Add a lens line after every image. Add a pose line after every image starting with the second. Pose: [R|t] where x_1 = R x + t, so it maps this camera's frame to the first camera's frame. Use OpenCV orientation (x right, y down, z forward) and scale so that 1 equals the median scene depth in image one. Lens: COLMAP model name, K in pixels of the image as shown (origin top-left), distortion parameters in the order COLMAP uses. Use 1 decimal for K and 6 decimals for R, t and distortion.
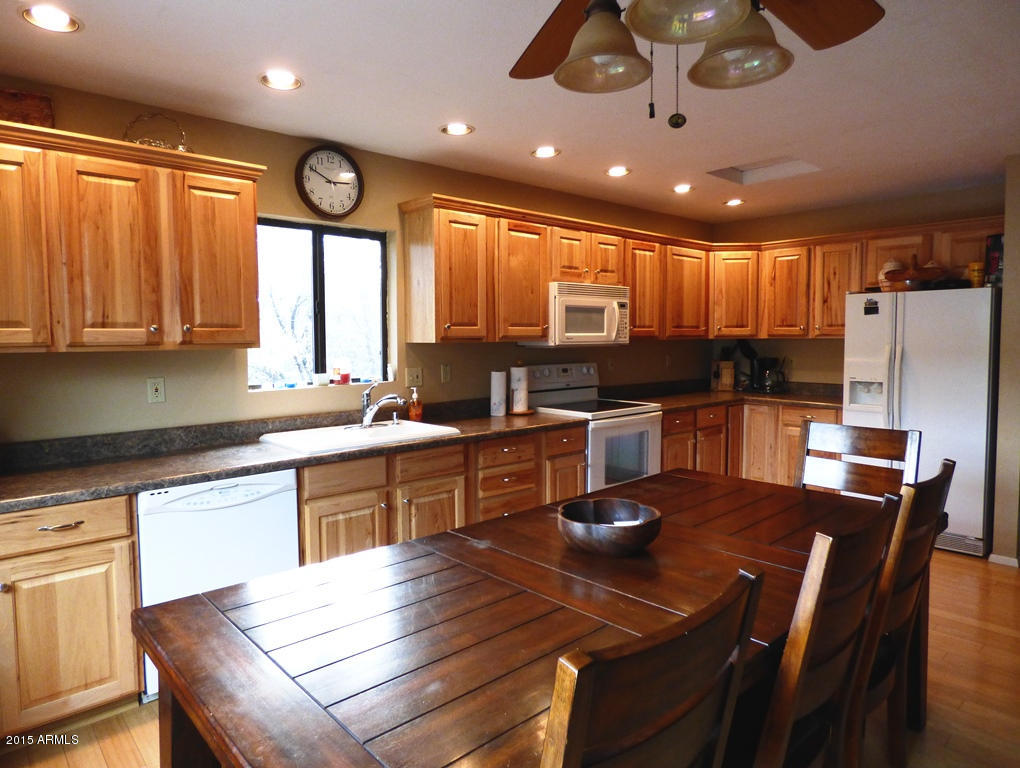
lens RADIAL K [[630.2, 0, 513.6], [0, 630.2, 366.4], [0, 0, 1]] dist [-0.004353, -0.001298]
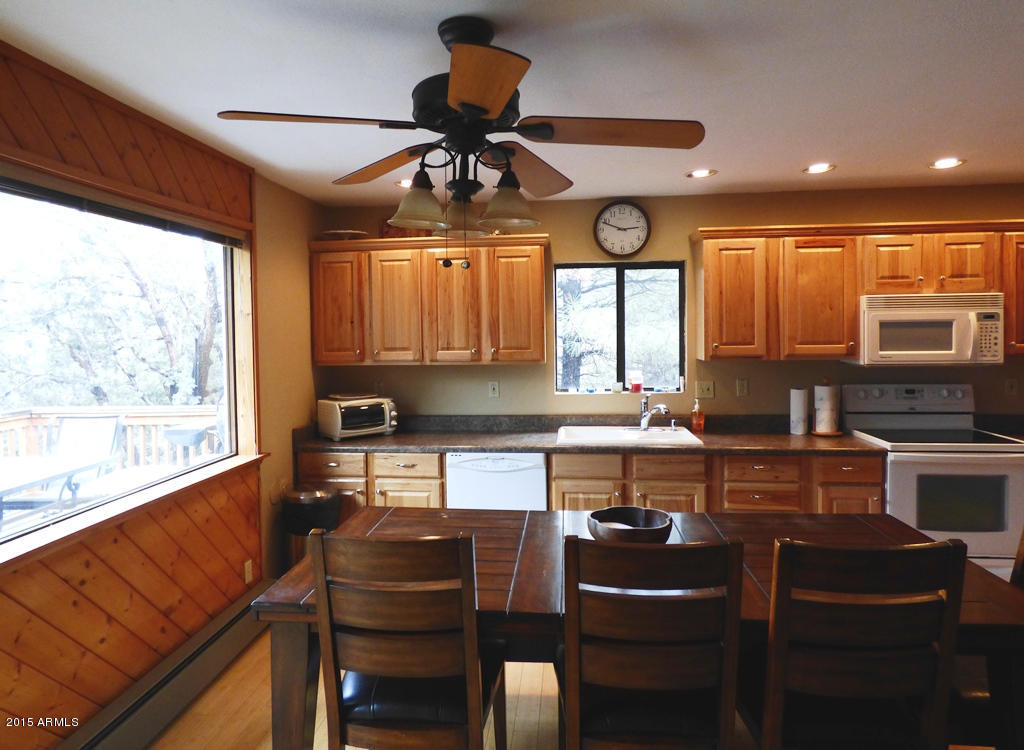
lens RADIAL K [[655.6, 0, 506.4], [0, 655.6, 337.7], [0, 0, 1]] dist [-0.004961, -0.001063]
pose [[0.675223, 0.008769, -0.737562, 0.507516], [-0.029386, 0.999455, -0.015020, -0.052064], [0.737028, 0.031816, 0.675112, -0.033551]]
